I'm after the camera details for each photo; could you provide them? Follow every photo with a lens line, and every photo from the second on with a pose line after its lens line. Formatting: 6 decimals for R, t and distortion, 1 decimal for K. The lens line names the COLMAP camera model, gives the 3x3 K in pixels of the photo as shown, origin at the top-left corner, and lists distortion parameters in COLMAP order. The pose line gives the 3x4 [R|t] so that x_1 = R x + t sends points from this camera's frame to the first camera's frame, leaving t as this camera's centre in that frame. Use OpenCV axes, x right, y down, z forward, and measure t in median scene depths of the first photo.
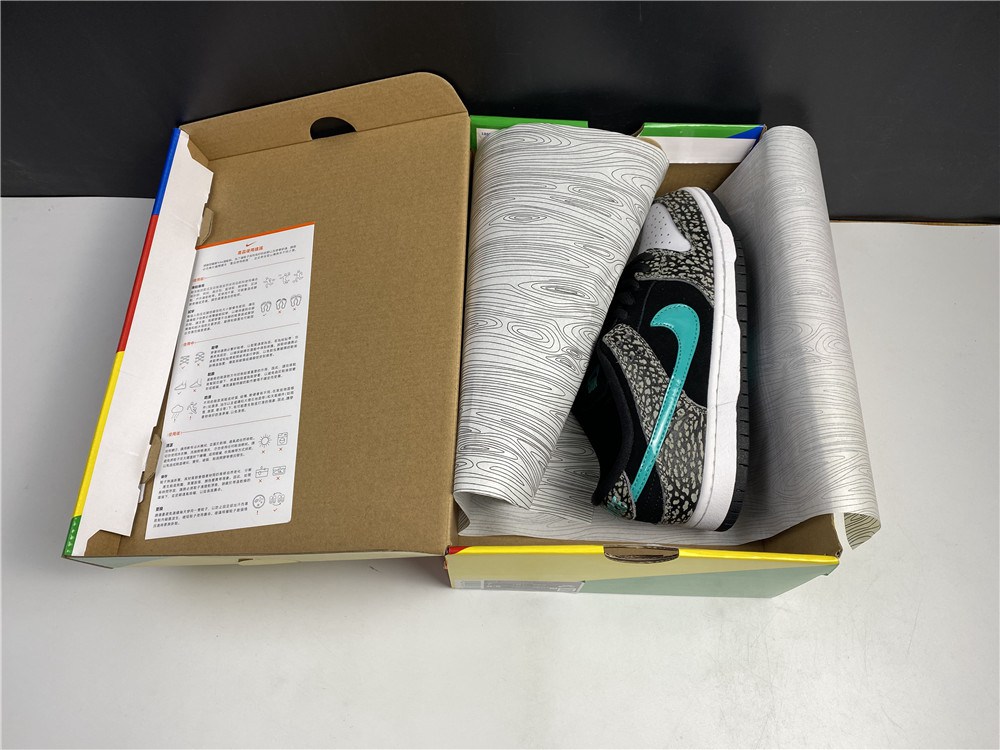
lens RADIAL K [[767.1, 0, 499.9], [0, 767.1, 375.3], [0, 0, 1]] dist [-0.008782, -0.005726]
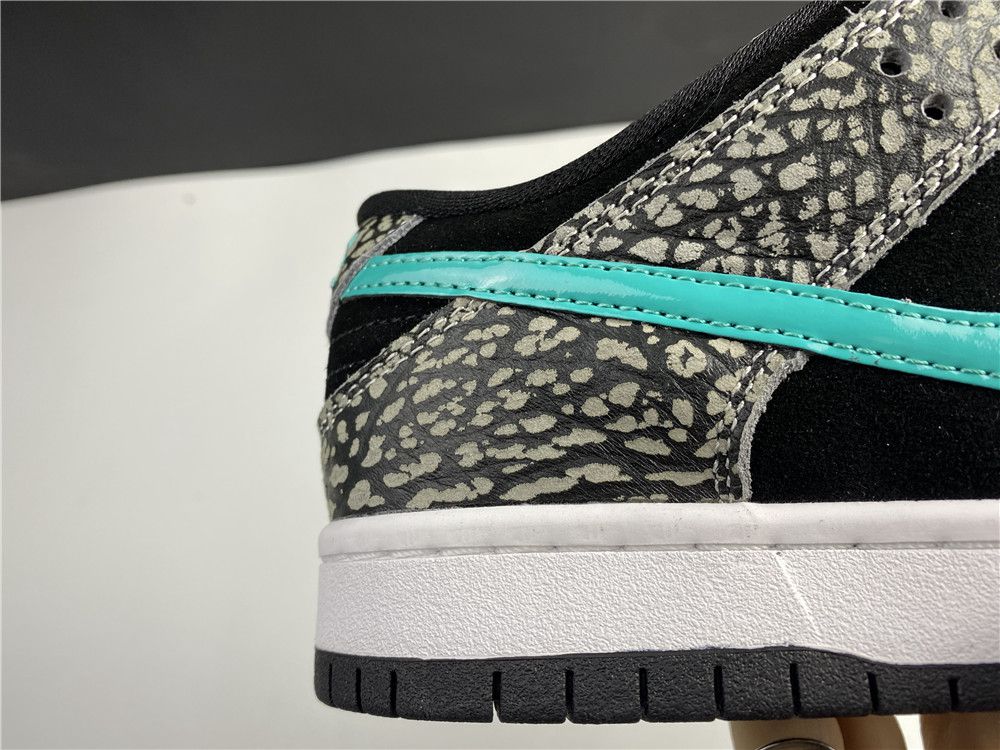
lens RADIAL K [[767.1, 0, 500.2], [0, 767.1, 375.3], [0, 0, 1]] dist [-0.008782, -0.005726]
pose [[0.125852, 0.931466, -0.341368, 0.307330], [-0.869675, 0.269152, 0.413791, 0.006709], [0.477312, 0.244803, 0.843946, 0.800395]]
